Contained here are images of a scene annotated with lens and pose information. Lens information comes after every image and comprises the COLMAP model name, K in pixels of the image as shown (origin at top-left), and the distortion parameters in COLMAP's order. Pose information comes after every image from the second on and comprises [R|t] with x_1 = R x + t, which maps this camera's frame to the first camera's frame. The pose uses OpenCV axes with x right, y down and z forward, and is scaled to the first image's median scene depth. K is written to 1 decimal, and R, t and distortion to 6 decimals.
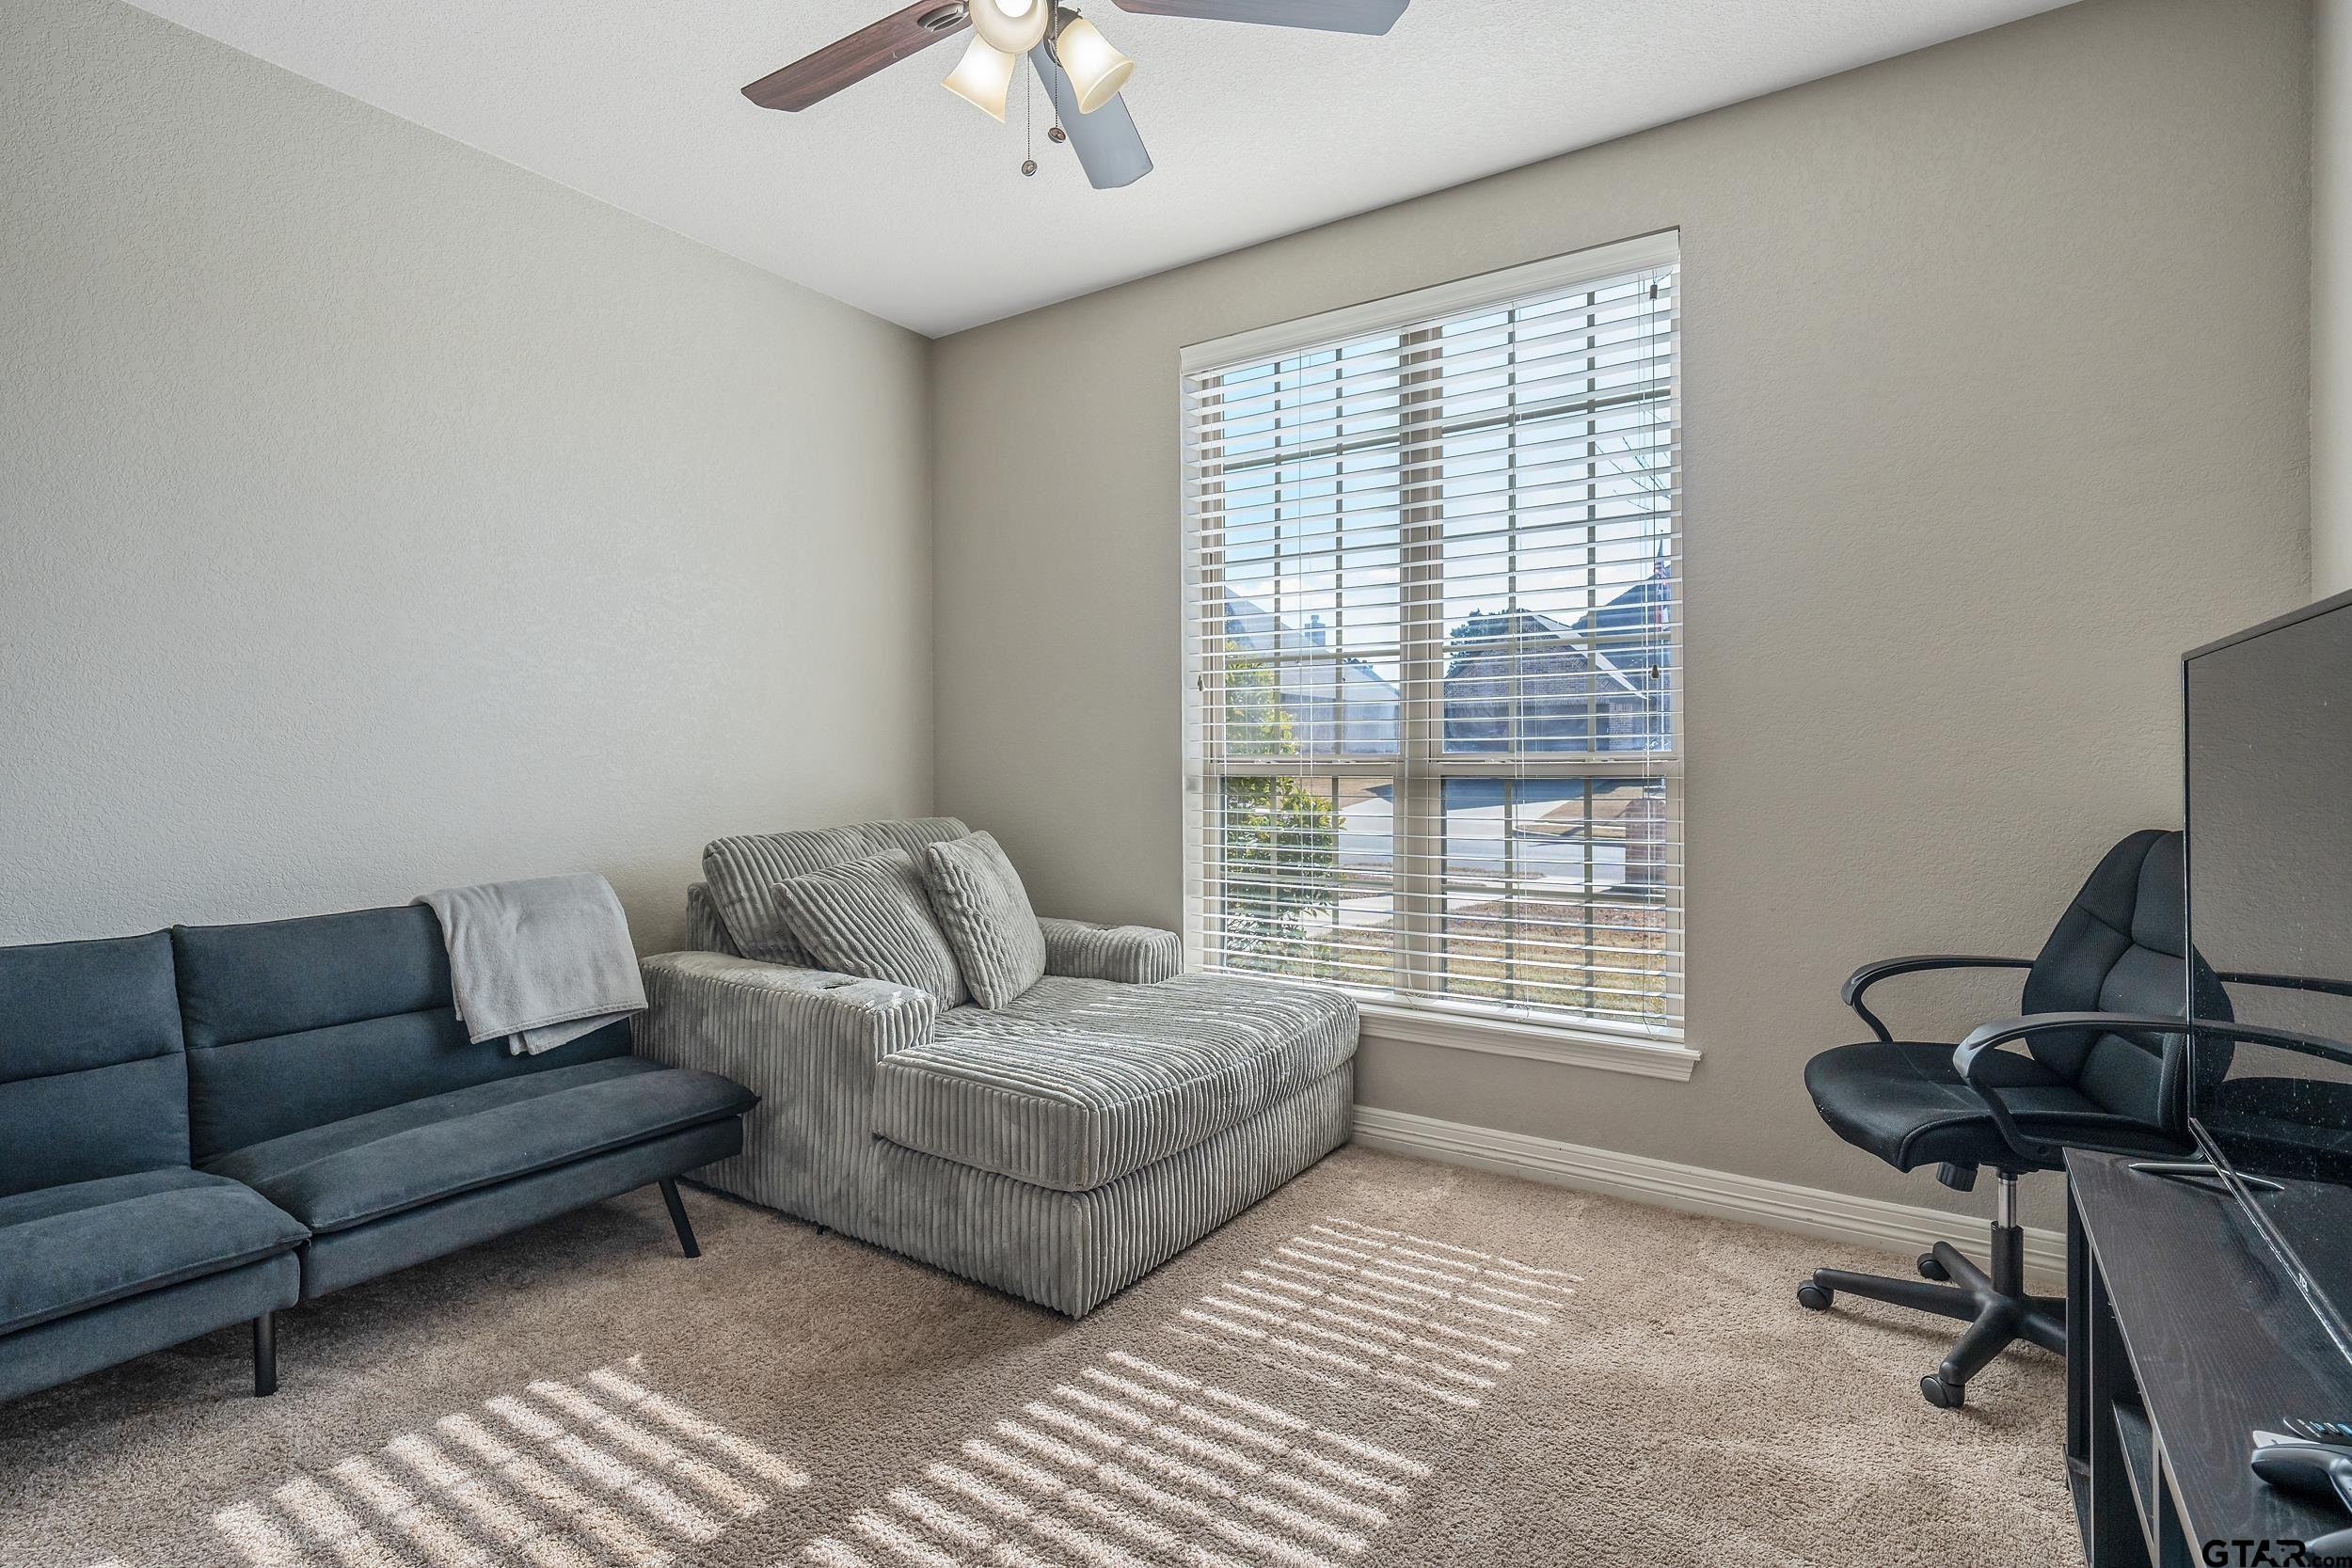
lens RADIAL K [[1130.4, 0, 1175.4], [0, 1130.4, 763.9], [0, 0, 1]] dist [-0.001106, -0.000106]
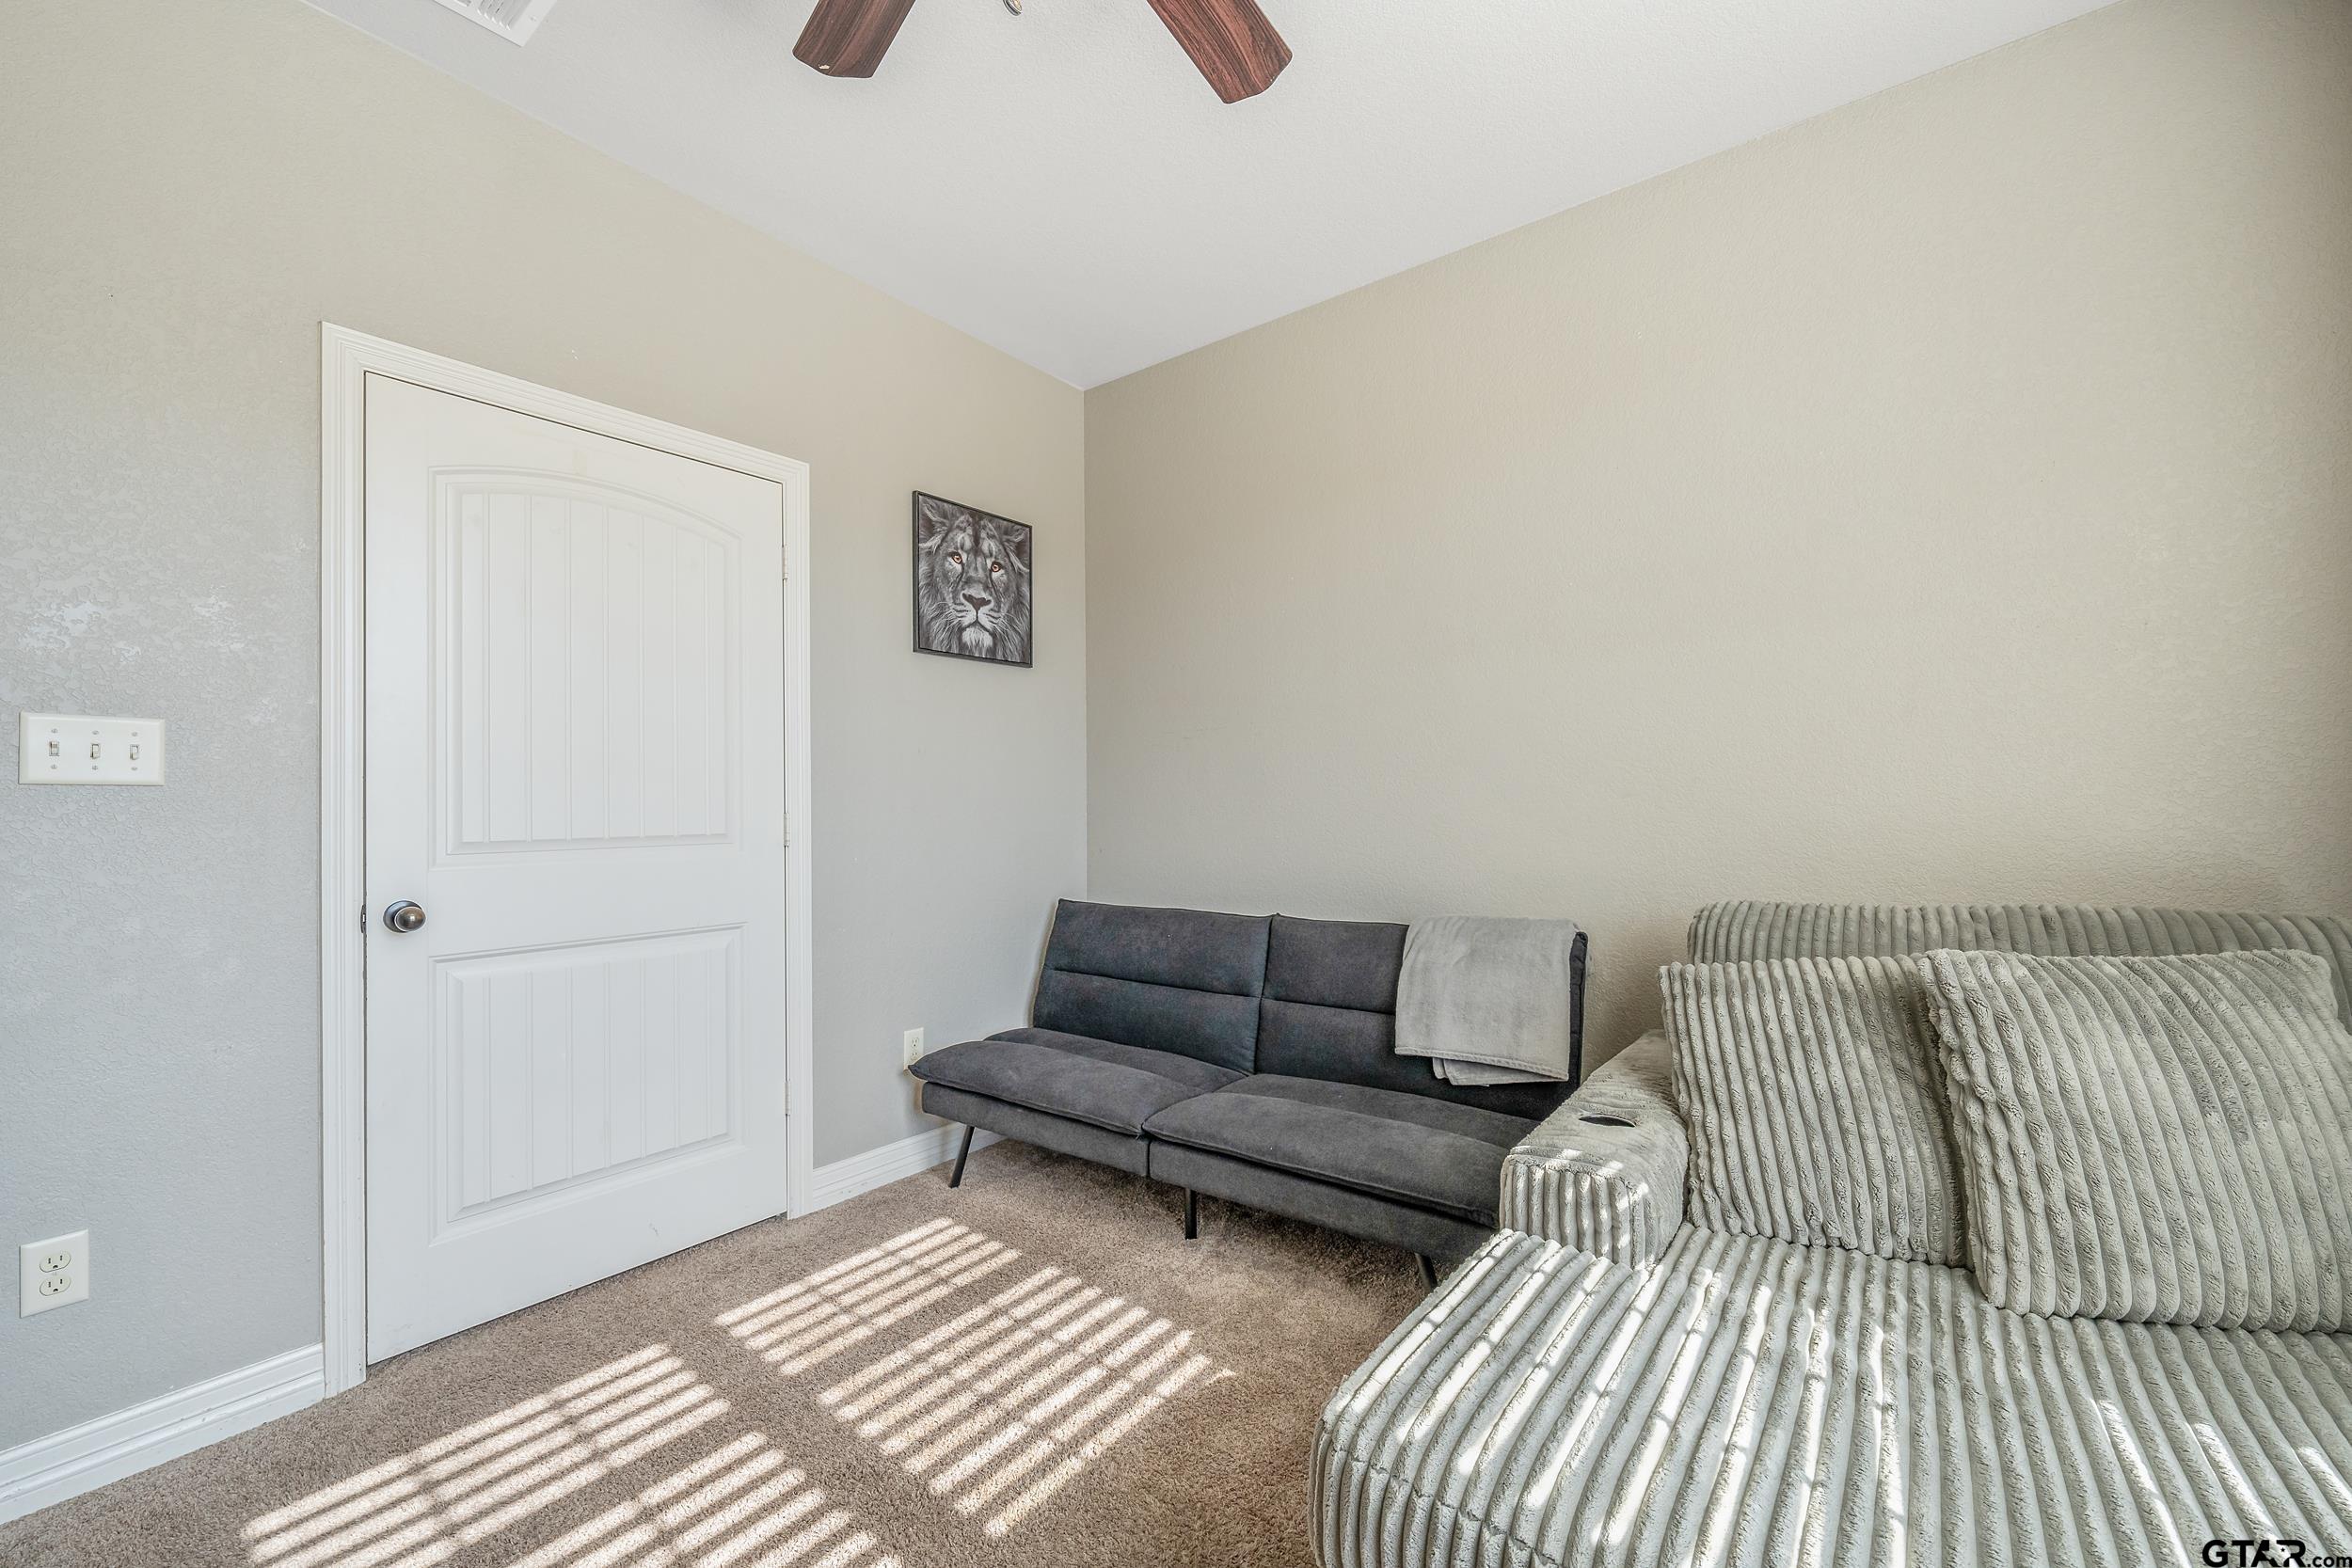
lens RADIAL K [[981.4, 0, 1181.6], [0, 981.4, 791.1], [0, 0, 1]] dist [0.002543, 0.000241]
pose [[-0.062677, -0.008491, -0.997998, 0.470667], [0.003578, 0.999955, -0.008733, -0.006767], [0.998027, -0.004118, -0.062643, 1.087794]]
